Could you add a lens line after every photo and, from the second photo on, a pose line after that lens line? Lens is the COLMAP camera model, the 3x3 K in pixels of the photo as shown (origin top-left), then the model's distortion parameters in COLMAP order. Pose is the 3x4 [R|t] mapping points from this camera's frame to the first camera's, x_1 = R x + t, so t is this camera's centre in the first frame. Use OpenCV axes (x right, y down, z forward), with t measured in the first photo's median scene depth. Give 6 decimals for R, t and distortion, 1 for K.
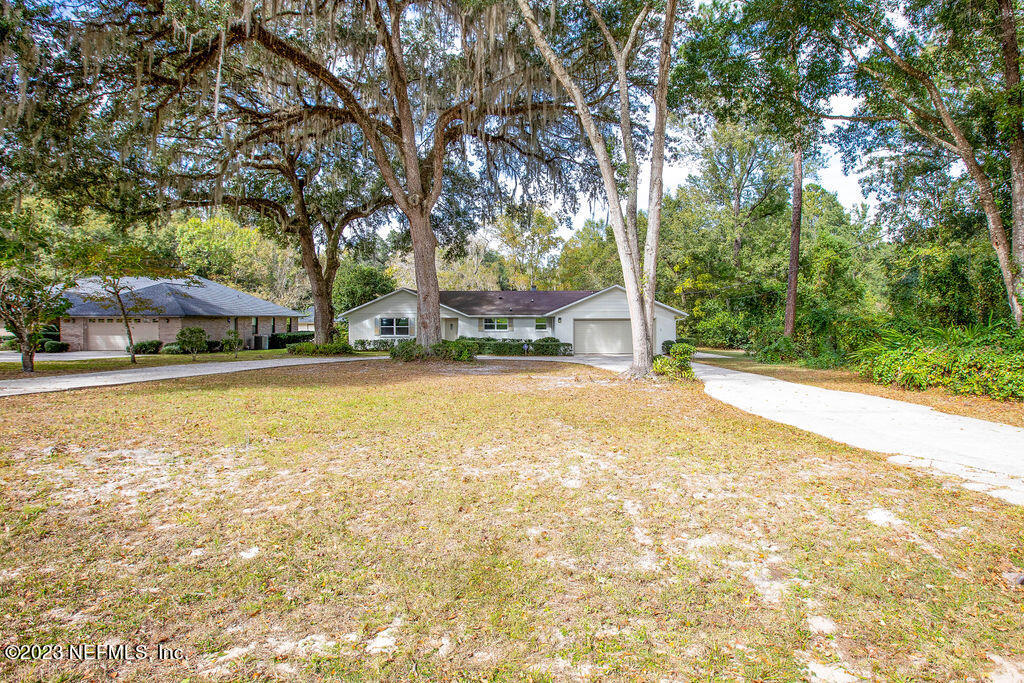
lens RADIAL K [[455.4, 0, 509.2], [0, 455.4, 319.4], [0, 0, 1]] dist [0.000214, 0.000030]
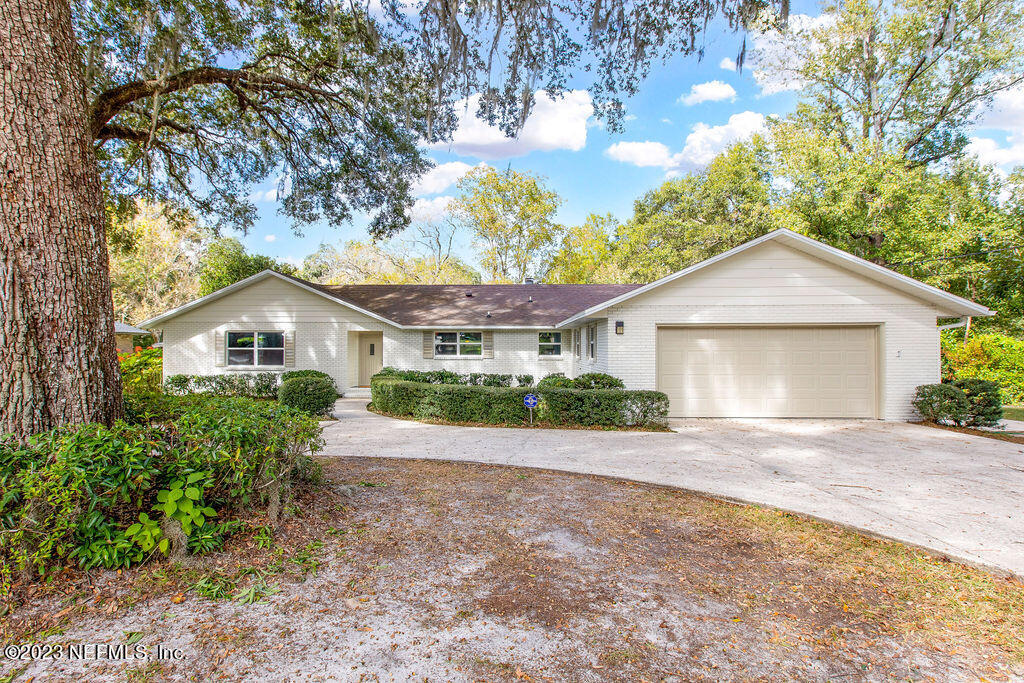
lens RADIAL K [[494.6, 0, 481.1], [0, 494.6, 341.2], [0, 0, 1]] dist [0.016496, -0.000415]
pose [[0.999951, 0.002066, -0.009672, 0.000902], [-0.002181, 0.999927, -0.011872, 0.013597], [0.009647, 0.011893, 0.999883, 0.460616]]
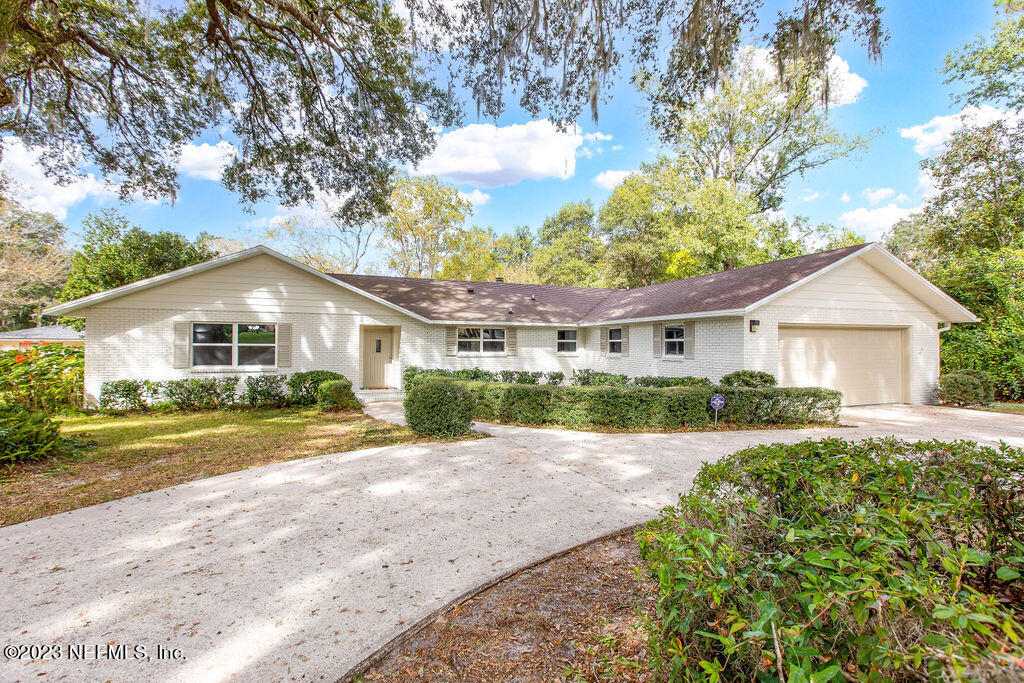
lens RADIAL K [[429.8, 0, 503.9], [0, 429.8, 338.5], [0, 0, 1]] dist [0.008551, 0.000170]
pose [[0.936460, 0.011638, 0.350580, -0.164752], [-0.006790, 0.999864, -0.015055, 0.014716], [-0.350708, 0.011718, 0.936412, 0.570082]]
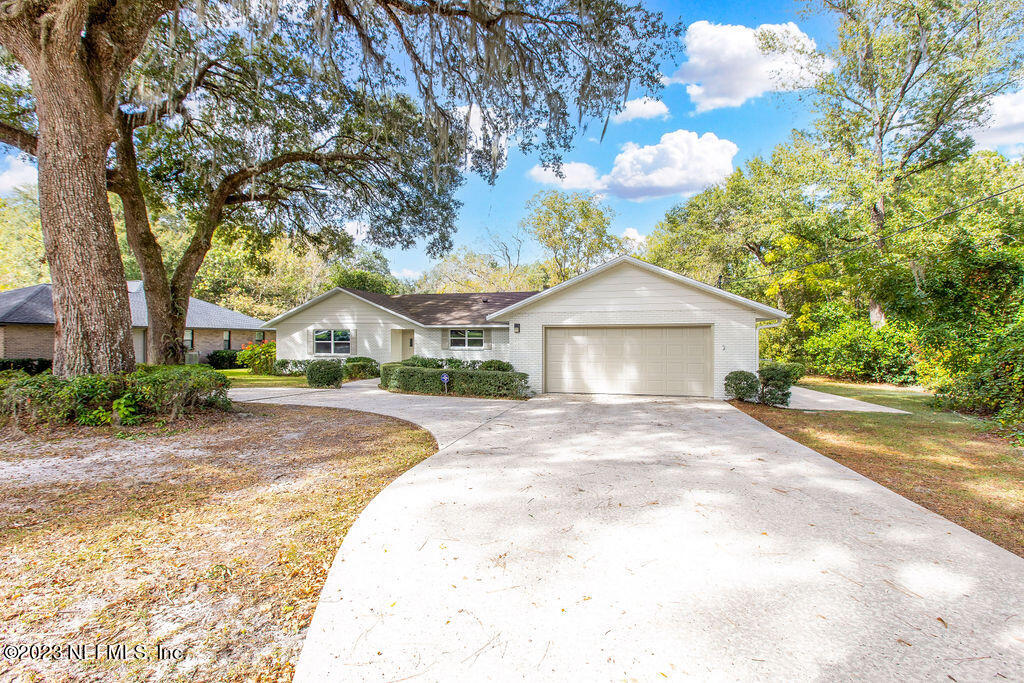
lens RADIAL K [[429.8, 0, 503.9], [0, 429.8, 338.5], [0, 0, 1]] dist [0.008551, 0.000170]
pose [[0.978048, 0.003100, -0.208357, 0.155459], [-0.003399, 0.999994, -0.001080, 0.010942], [0.208352, 0.001765, 0.978052, 0.394569]]
